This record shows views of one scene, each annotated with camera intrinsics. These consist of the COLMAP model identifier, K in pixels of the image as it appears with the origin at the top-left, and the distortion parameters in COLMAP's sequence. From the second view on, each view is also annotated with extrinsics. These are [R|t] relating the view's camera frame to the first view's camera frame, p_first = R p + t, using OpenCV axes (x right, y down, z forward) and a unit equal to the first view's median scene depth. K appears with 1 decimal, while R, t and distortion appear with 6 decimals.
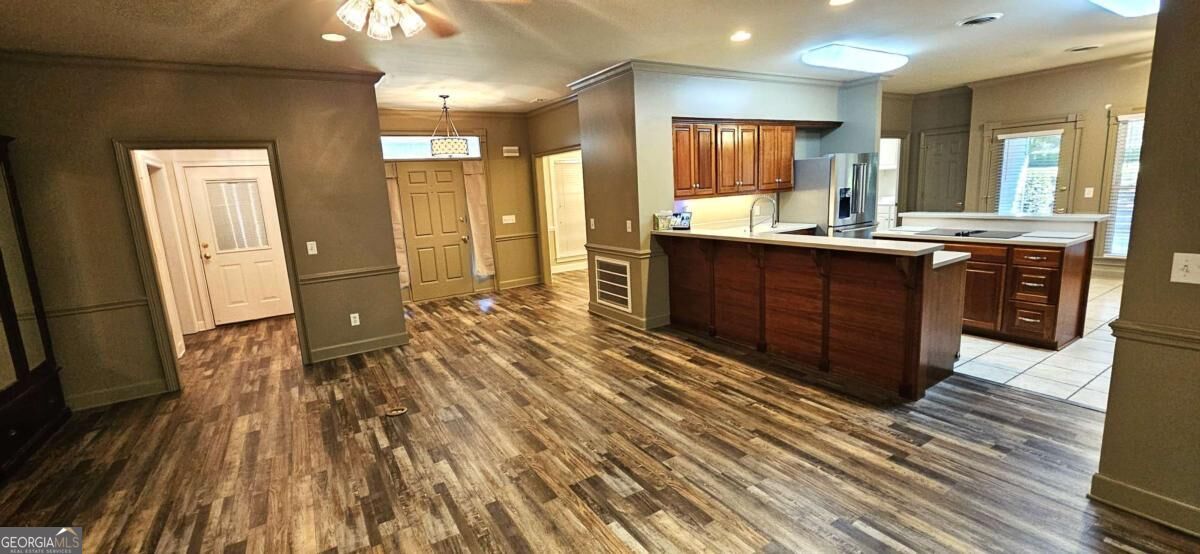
lens RADIAL K [[493.9, 0, 601.3], [0, 493.9, 274.4], [0, 0, 1]] dist [-0.000960, 0.000587]
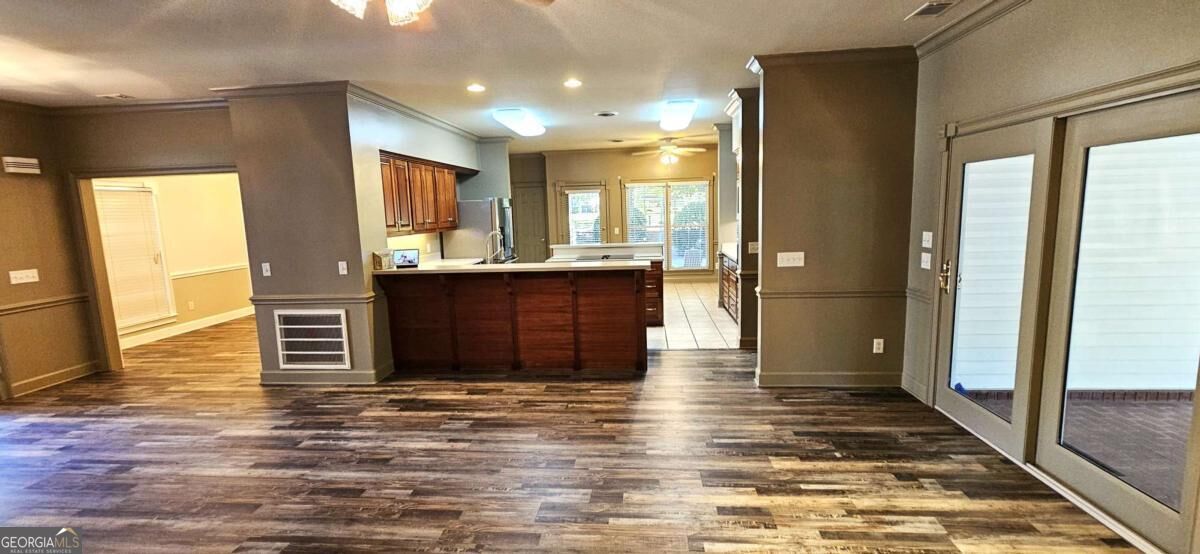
lens RADIAL K [[493.9, 0, 601.3], [0, 493.9, 274.4], [0, 0, 1]] dist [-0.000960, 0.000587]
pose [[0.603689, -0.070140, 0.794128, -0.450575], [0.139610, 0.990030, -0.018687, -0.009171], [-0.784900, 0.122149, 0.607463, 0.158190]]
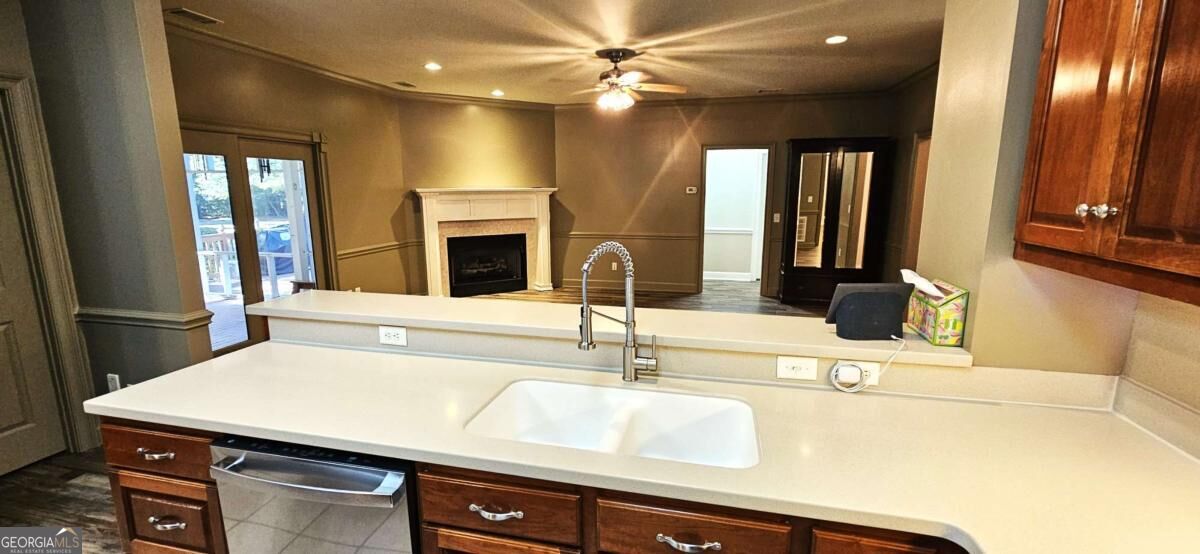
lens RADIAL K [[493.9, 0, 601.3], [0, 493.9, 274.4], [0, 0, 1]] dist [-0.000960, 0.000587]
pose [[-0.714733, 0.178365, -0.676271, 0.602069], [-0.081652, 0.939042, 0.333966, -0.268544], [0.694615, 0.293915, -0.656600, 1.316748]]
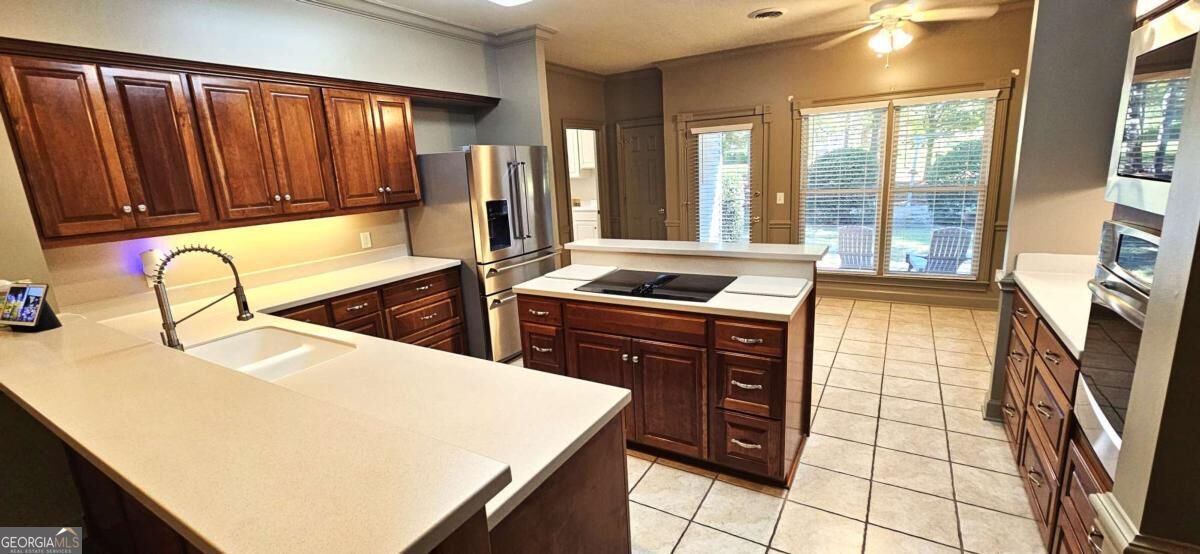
lens RADIAL K [[493.9, 0, 601.3], [0, 493.9, 274.4], [0, 0, 1]] dist [-0.000960, 0.000587]
pose [[0.893334, -0.090493, 0.440189, 0.478427], [0.086236, 0.995832, 0.029710, -0.129622], [-0.441043, 0.011419, 0.897414, 0.553728]]
